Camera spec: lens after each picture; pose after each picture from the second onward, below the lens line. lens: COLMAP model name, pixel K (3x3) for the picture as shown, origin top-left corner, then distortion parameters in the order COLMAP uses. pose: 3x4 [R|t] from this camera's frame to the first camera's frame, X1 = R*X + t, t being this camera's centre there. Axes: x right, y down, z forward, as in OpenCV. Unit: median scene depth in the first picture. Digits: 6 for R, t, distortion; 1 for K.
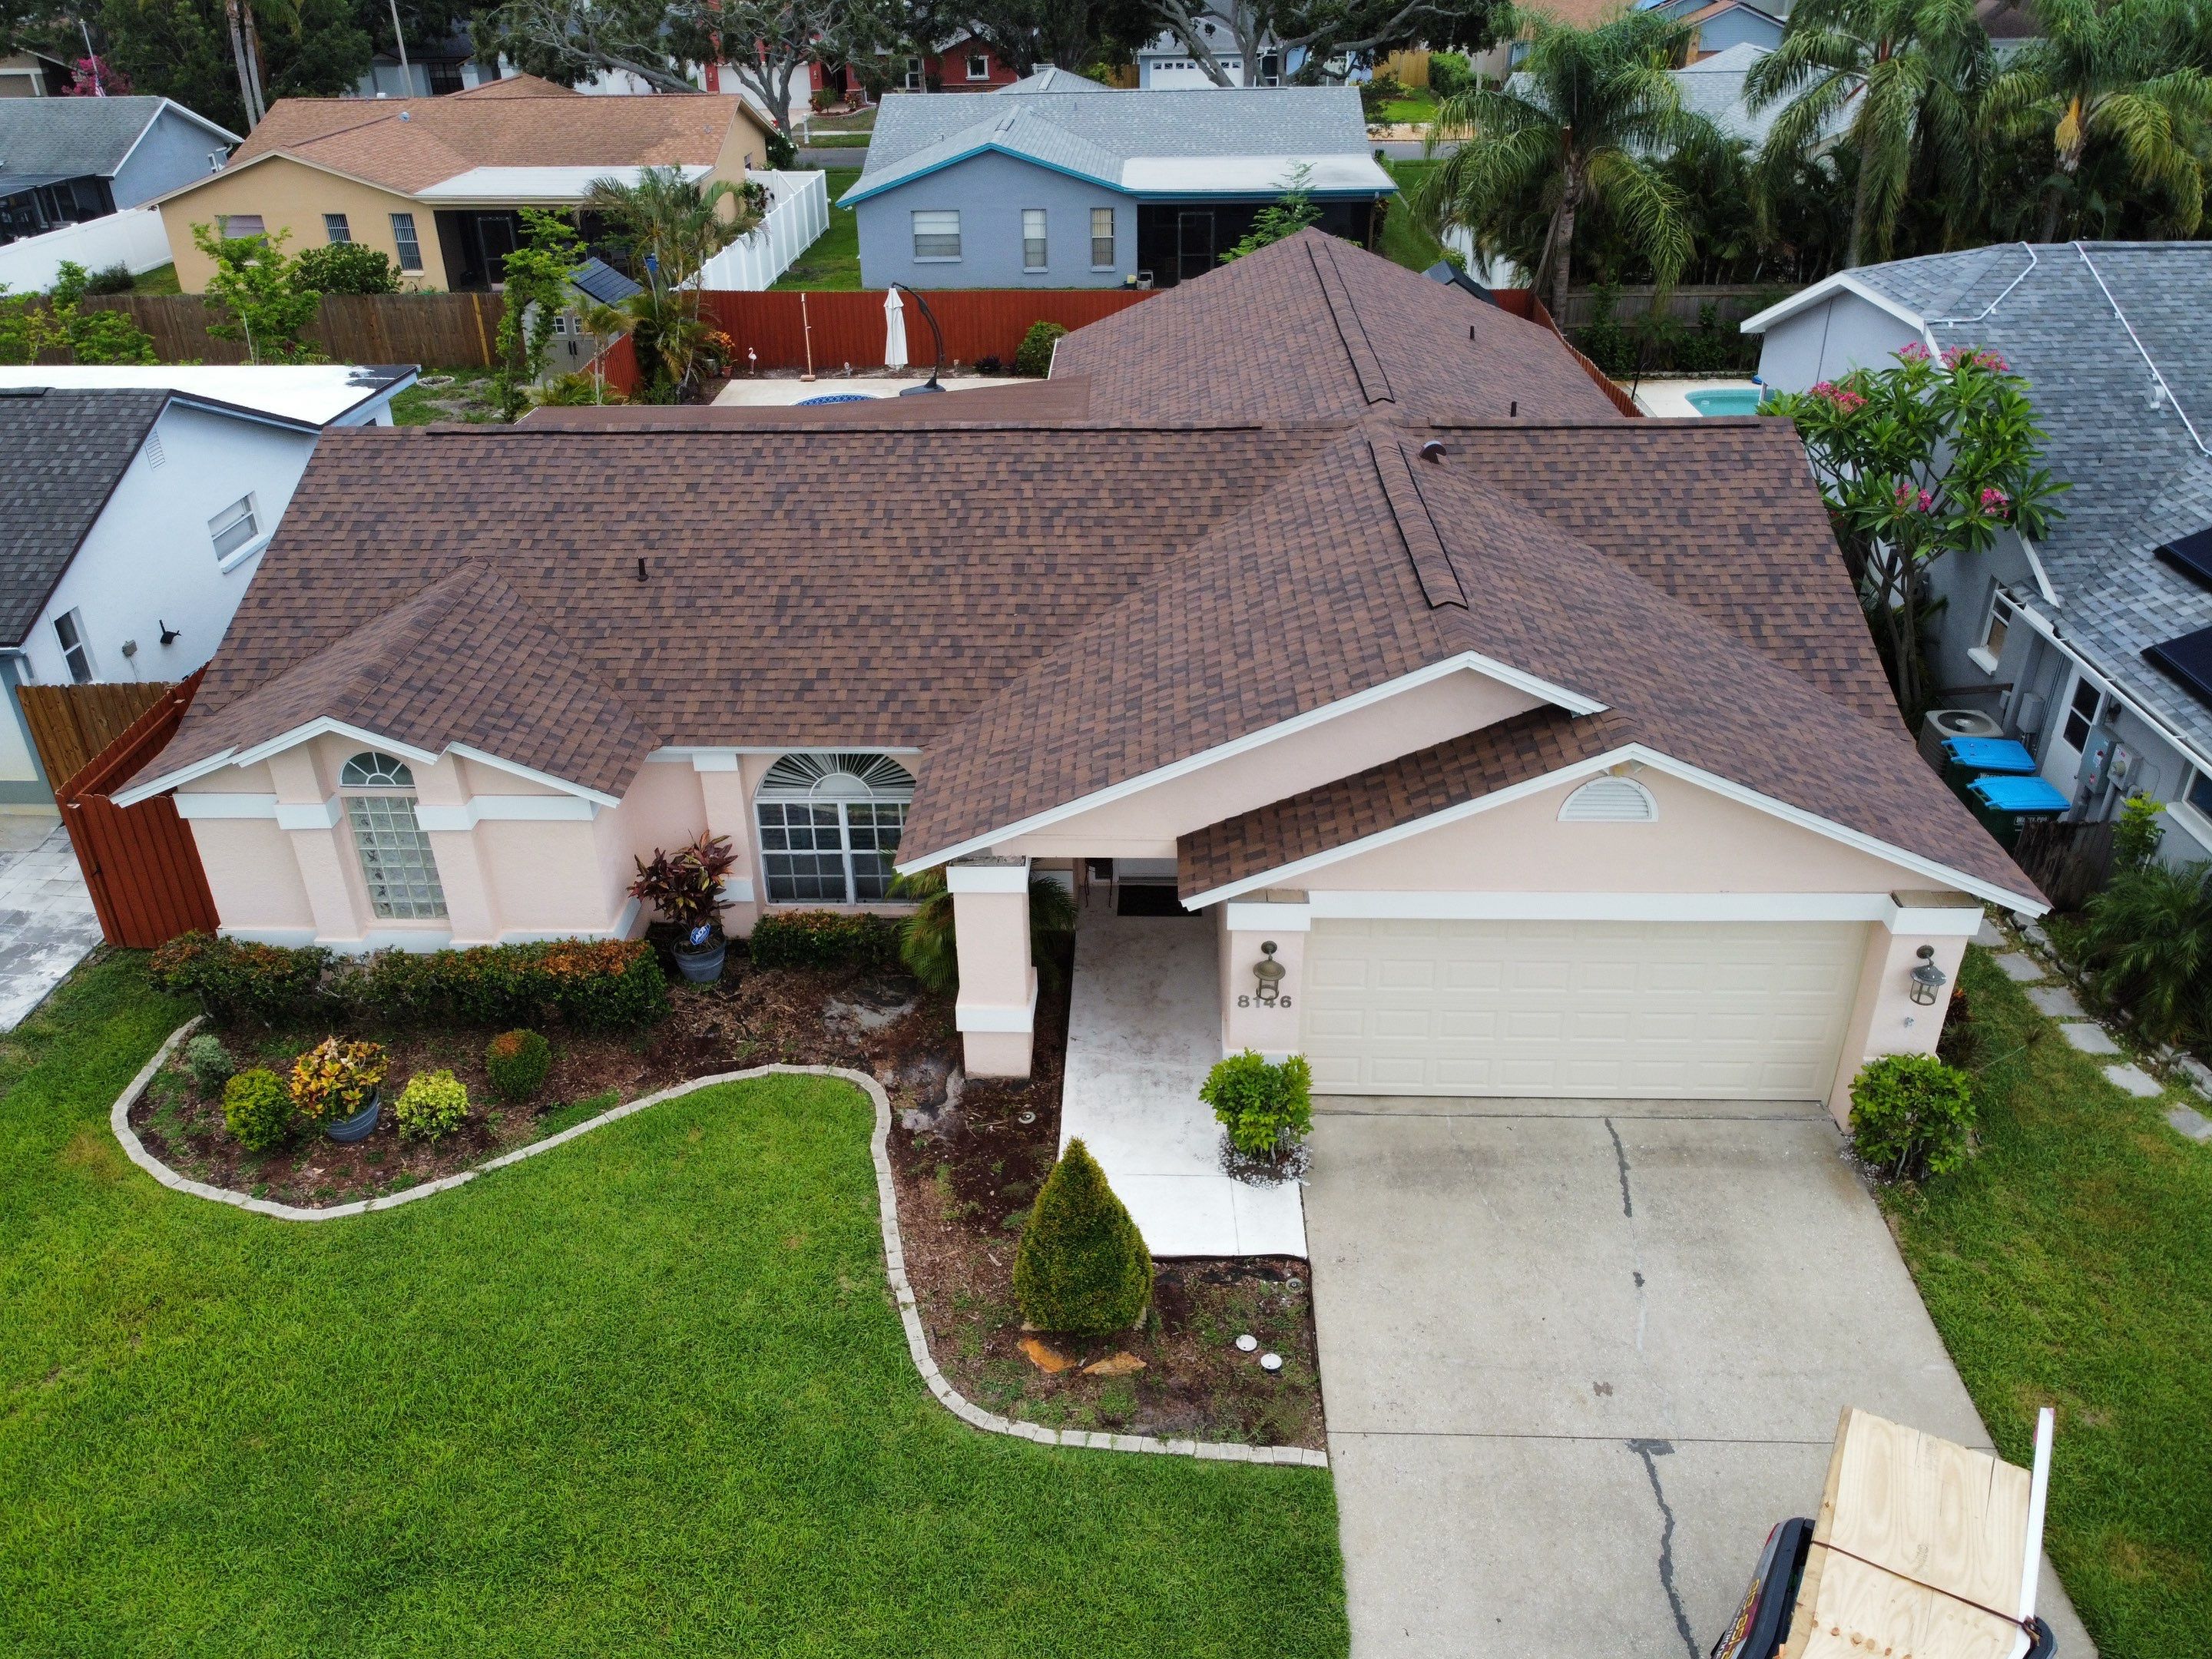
lens RADIAL K [[1675.2, 0, 1080.2], [0, 1675.2, 802.3], [0, 0, 1]] dist [0.011333, -0.018004]
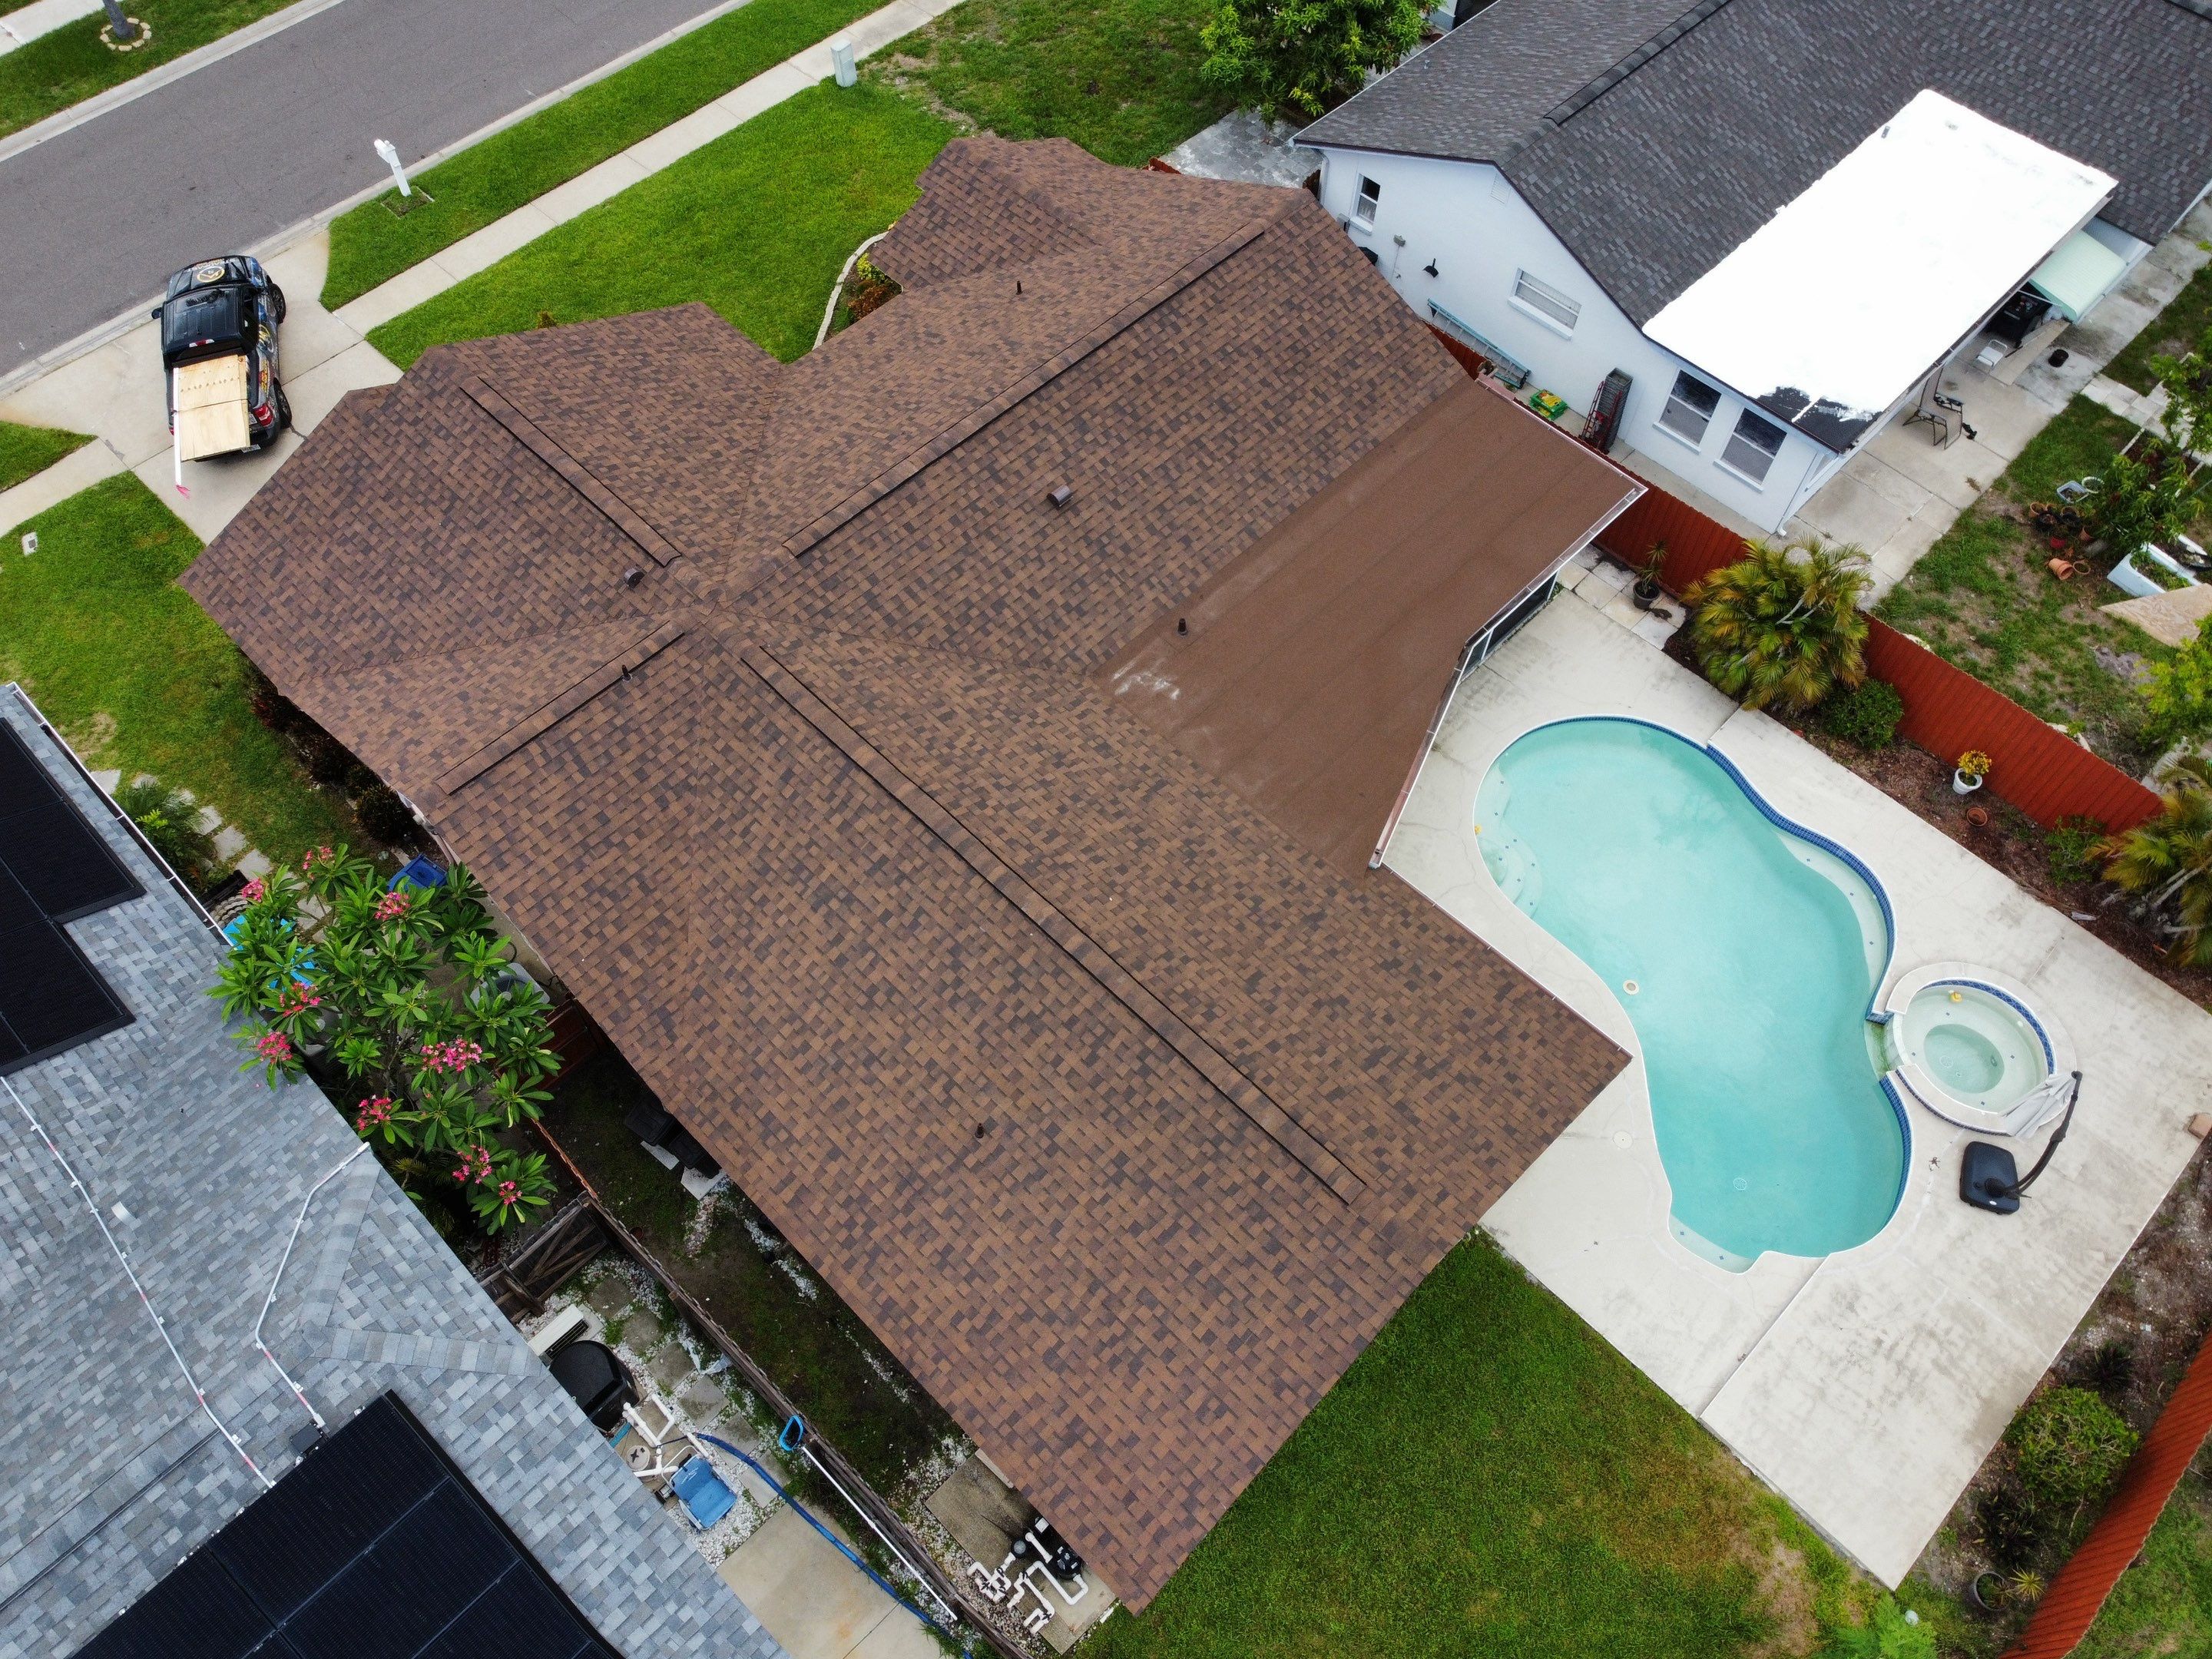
lens RADIAL K [[1675.2, 0, 1082.1], [0, 1675.2, 808.5], [0, 0, 1]] dist [0.011333, -0.018004]
pose [[-0.673930, 0.626833, -0.391022, 0.628984], [-0.353297, 0.191392, 0.915724, -1.554736], [0.648845, 0.755281, 0.092473, 1.331141]]
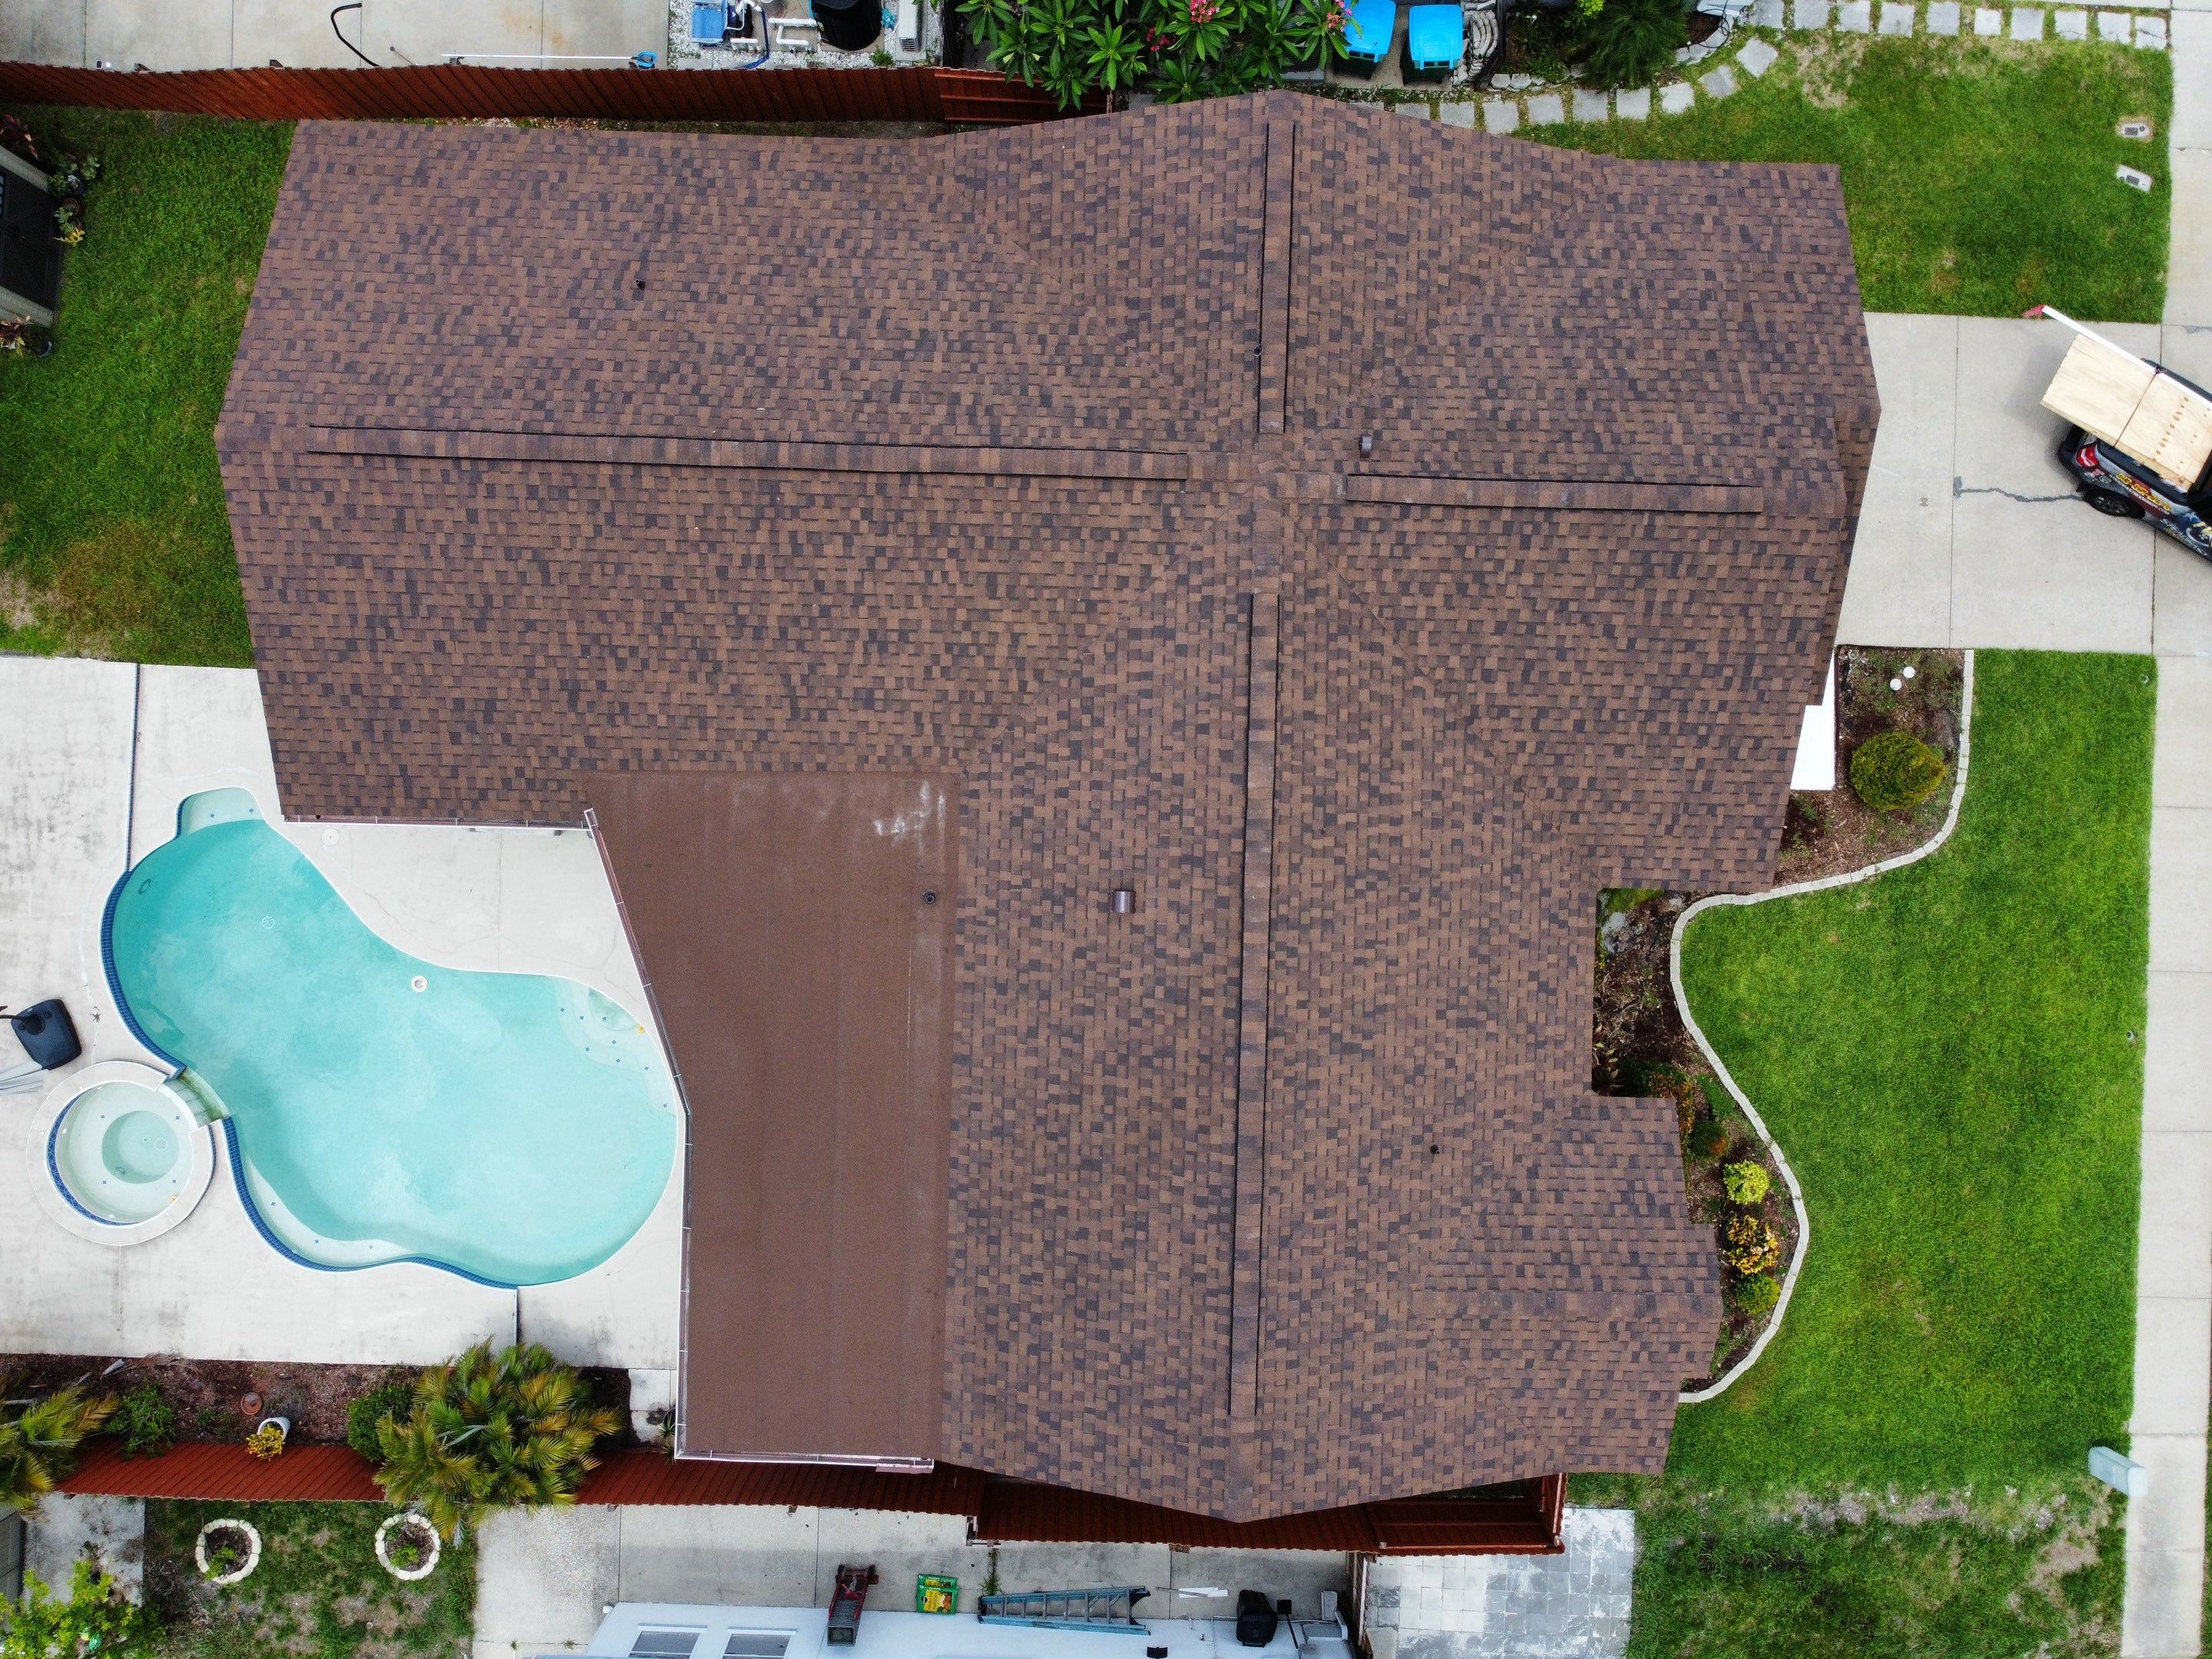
lens RADIAL K [[1675.2, 0, 1076.9], [0, 1675.2, 811.7], [0, 0, 1]] dist [0.011333, -0.018004]
pose [[-0.013238, -0.999824, 0.013258, -0.042508], [0.484220, 0.005190, 0.874931, -1.350651], [-0.874846, 0.018002, 0.484066, 0.692145]]
